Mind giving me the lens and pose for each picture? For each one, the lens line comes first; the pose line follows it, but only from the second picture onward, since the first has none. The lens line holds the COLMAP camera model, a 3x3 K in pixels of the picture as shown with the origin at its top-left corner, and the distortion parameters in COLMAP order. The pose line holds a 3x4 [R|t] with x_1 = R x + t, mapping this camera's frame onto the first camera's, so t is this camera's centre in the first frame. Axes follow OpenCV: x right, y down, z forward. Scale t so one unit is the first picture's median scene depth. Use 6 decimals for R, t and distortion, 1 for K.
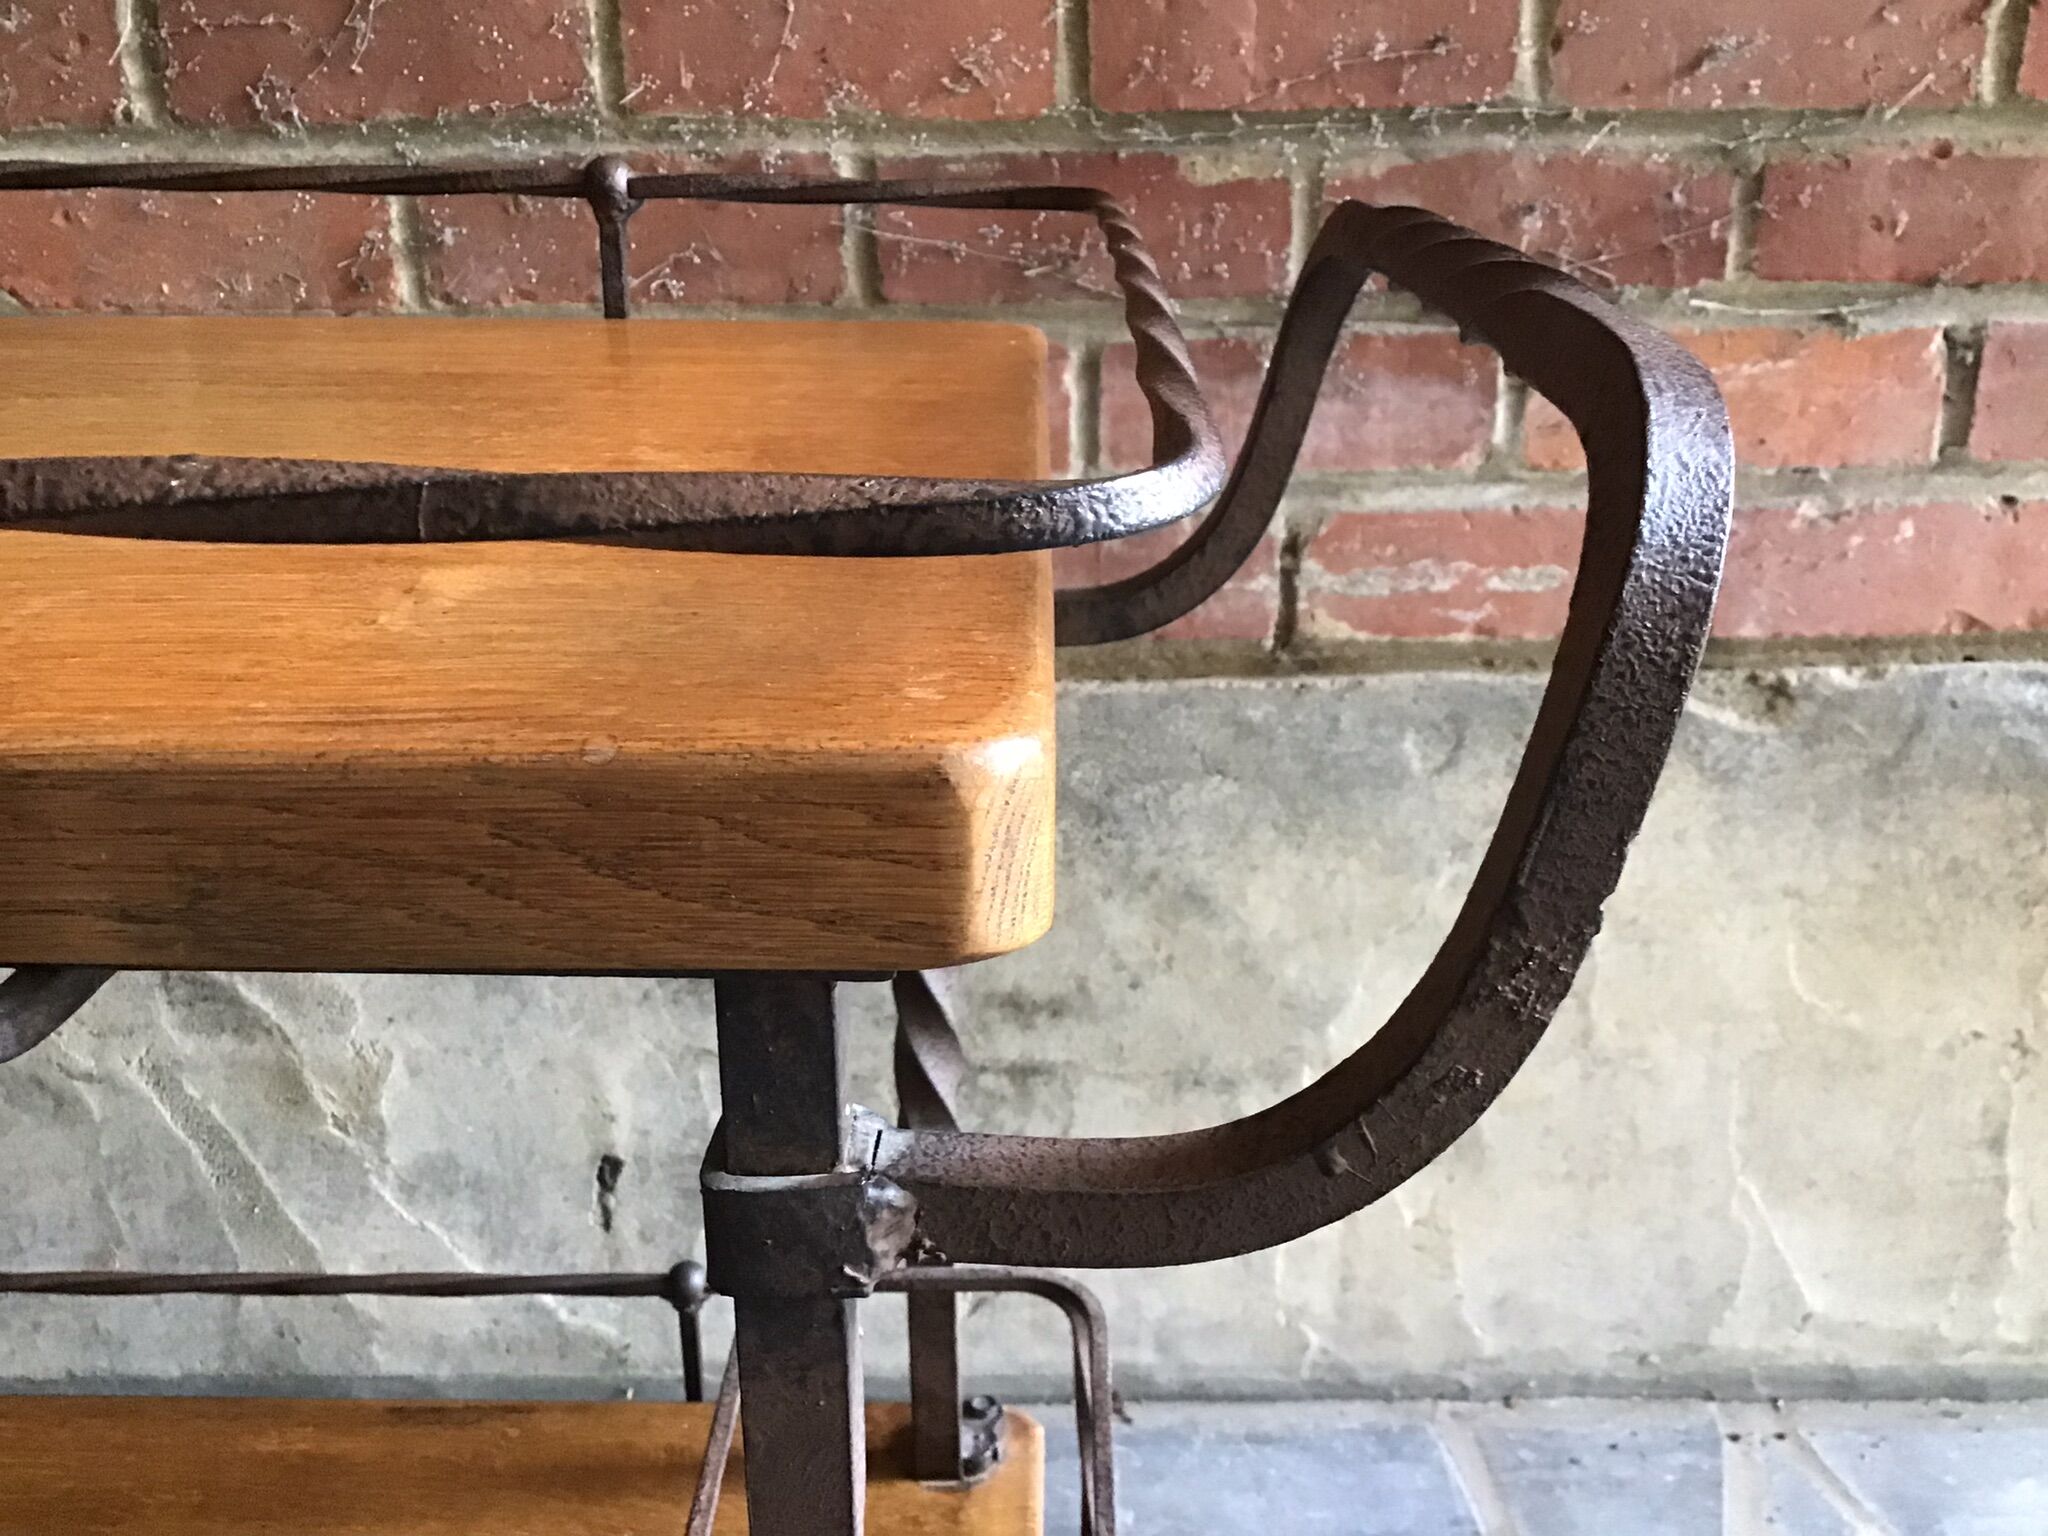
lens RADIAL K [[1865.4, 0, 1013.5], [0, 1865.4, 766.4], [0, 0, 1]] dist [0.148653, -0.324117]
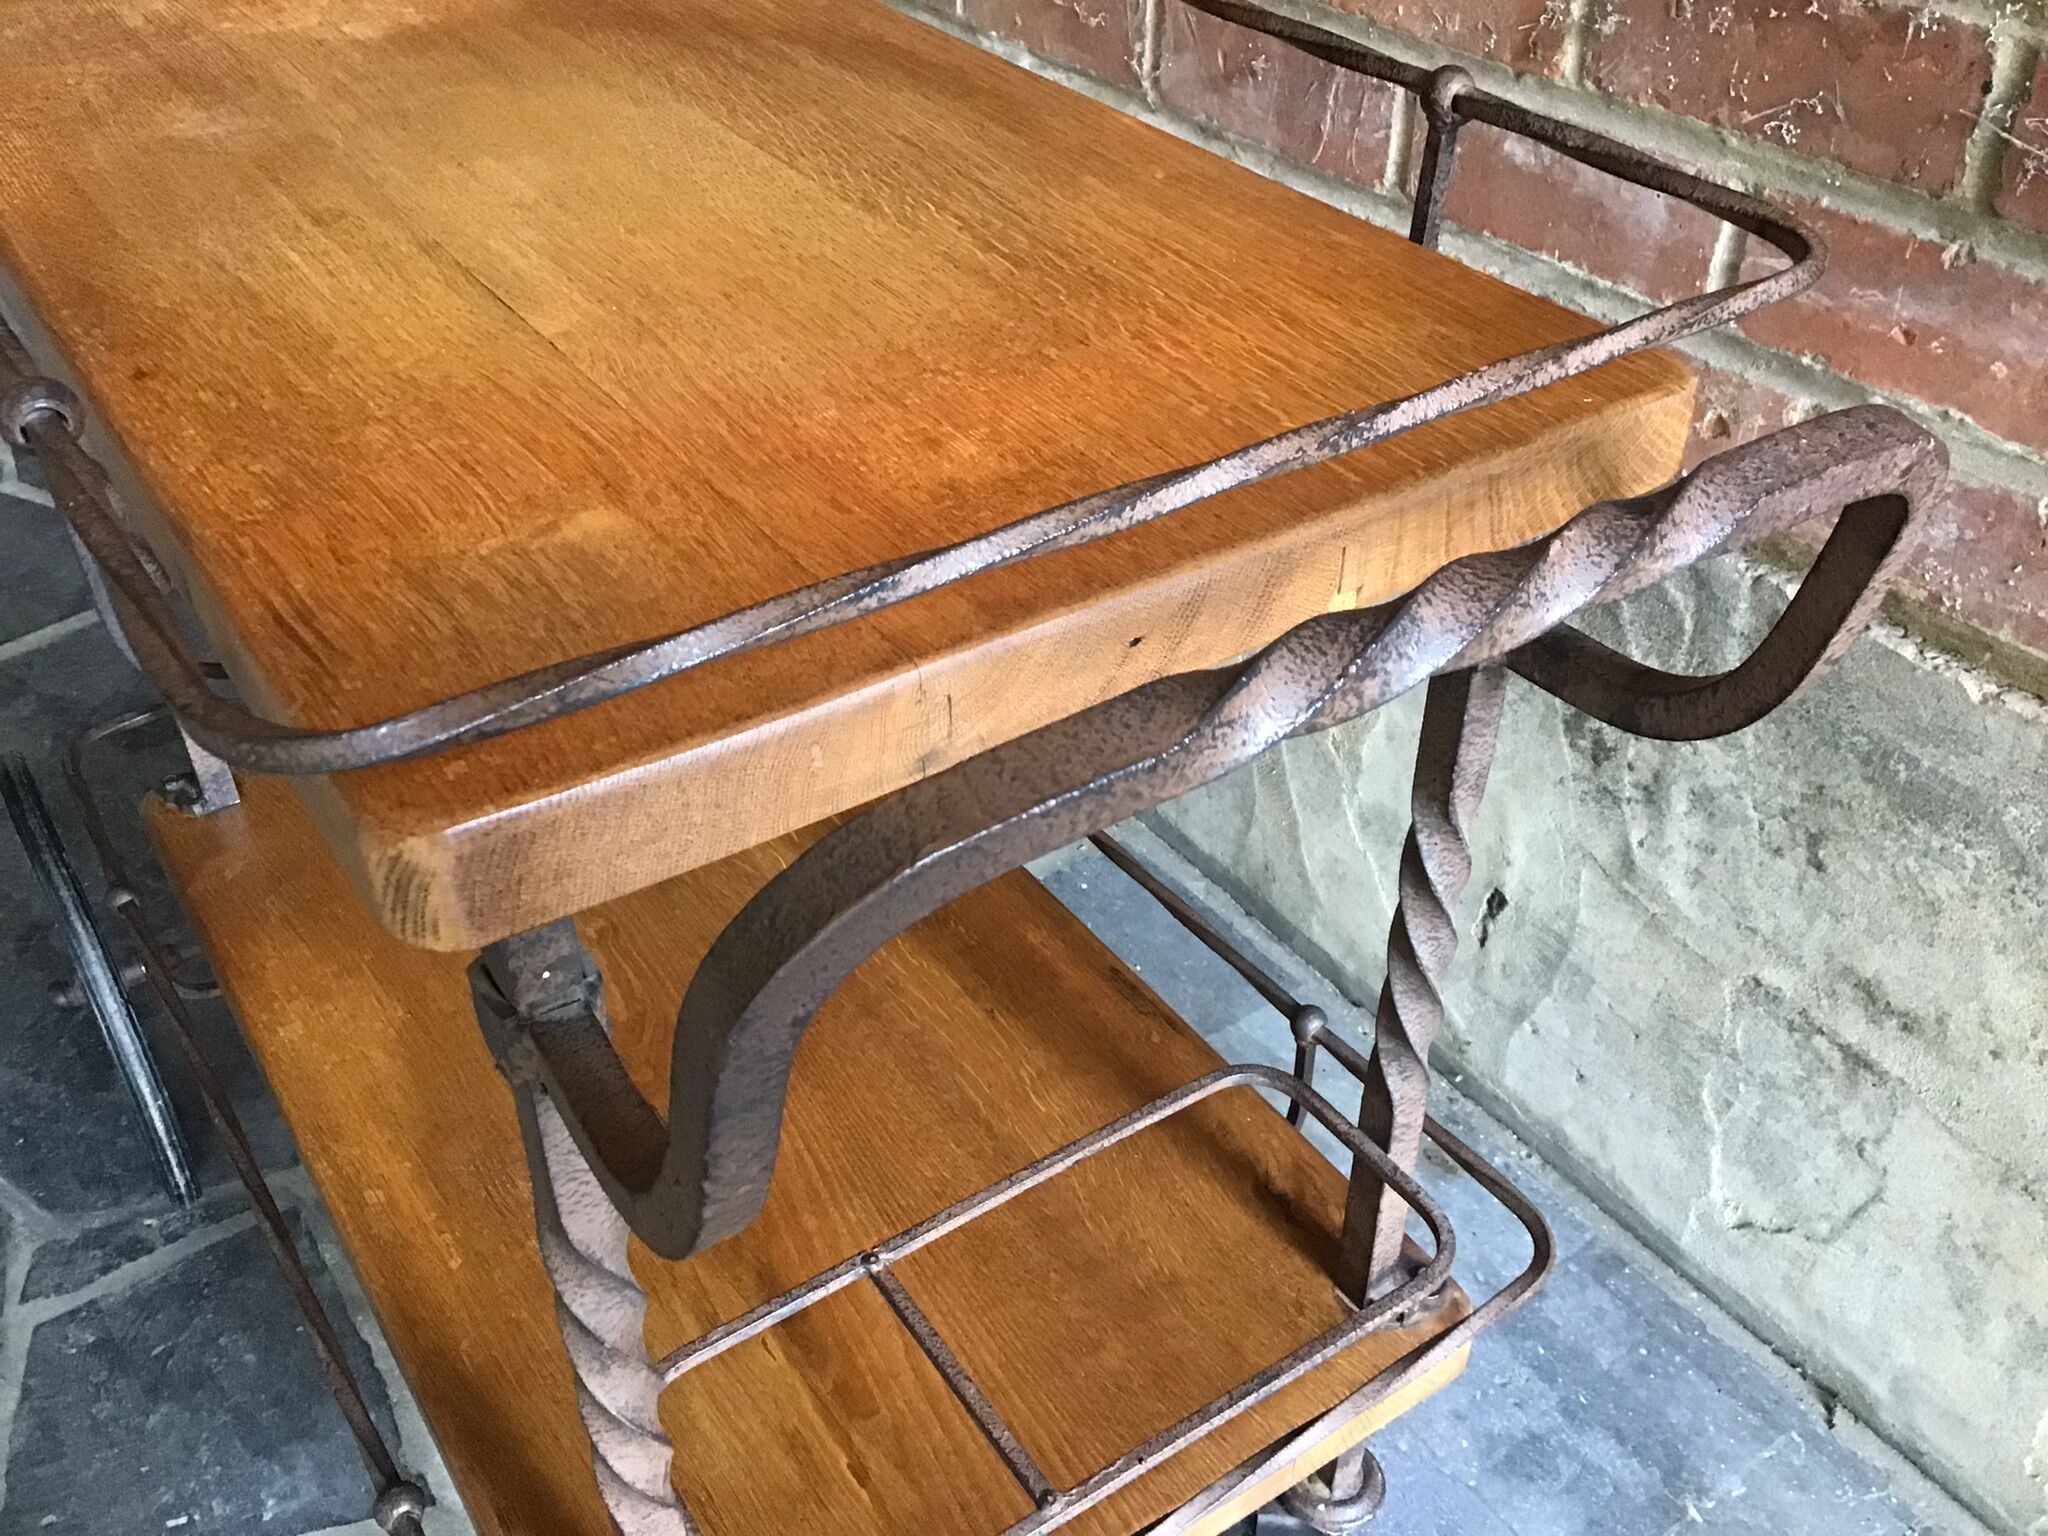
lens RADIAL K [[1850.8, 0, 1023.8], [0, 1850.8, 758.2], [0, 0, 1]] dist [0.082258, -0.105930]
pose [[0.577814, 0.490649, -0.652222, 0.346559], [-0.306530, 0.871084, 0.383733, -0.224195], [0.756419, -0.021801, 0.653724, 0.116954]]
